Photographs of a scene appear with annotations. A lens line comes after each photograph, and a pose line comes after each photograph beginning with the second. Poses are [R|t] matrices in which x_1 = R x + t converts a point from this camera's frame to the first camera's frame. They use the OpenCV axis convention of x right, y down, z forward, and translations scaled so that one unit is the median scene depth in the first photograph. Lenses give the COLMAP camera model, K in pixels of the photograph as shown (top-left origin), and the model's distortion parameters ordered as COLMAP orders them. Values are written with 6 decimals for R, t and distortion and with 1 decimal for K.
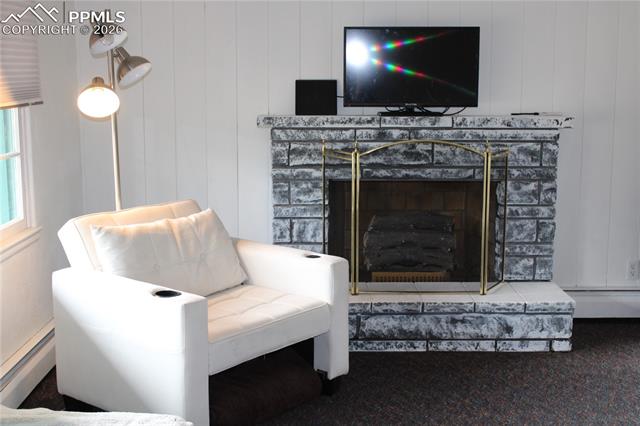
lens RADIAL K [[888.3, 0, 320.0], [0, 888.3, 213.0], [0, 0, 1]] dist [-0.045638, -0.004644]
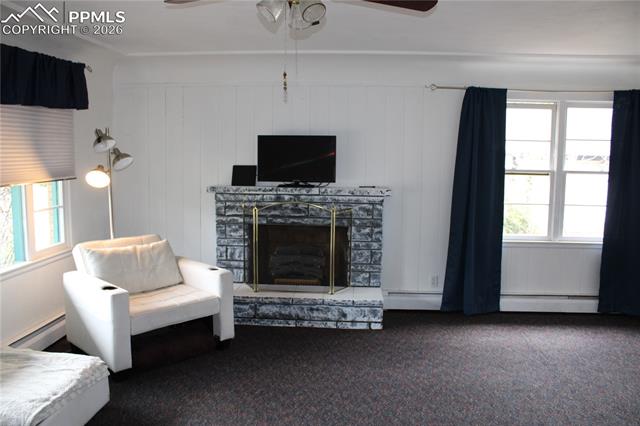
lens RADIAL K [[533.5, 0, 320.0], [0, 533.5, 213.0], [0, 0, 1]] dist [-0.175106, 0.167631]
pose [[0.997785, 0.019554, -0.063586, 0.215594], [-0.022426, 0.998745, -0.044776, -0.015625], [0.062631, 0.046102, 0.996971, -0.012967]]
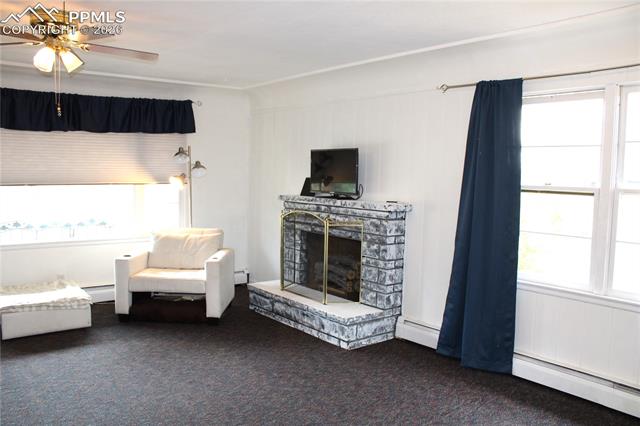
lens RADIAL K [[533.5, 0, 320.0], [0, 533.5, 213.0], [0, 0, 1]] dist [-0.175106, 0.167631]
pose [[0.619617, 0.073017, -0.781501, 0.926887], [-0.144852, 0.989199, -0.022425, -0.054768], [0.771422, 0.127097, 0.623501, 0.326851]]
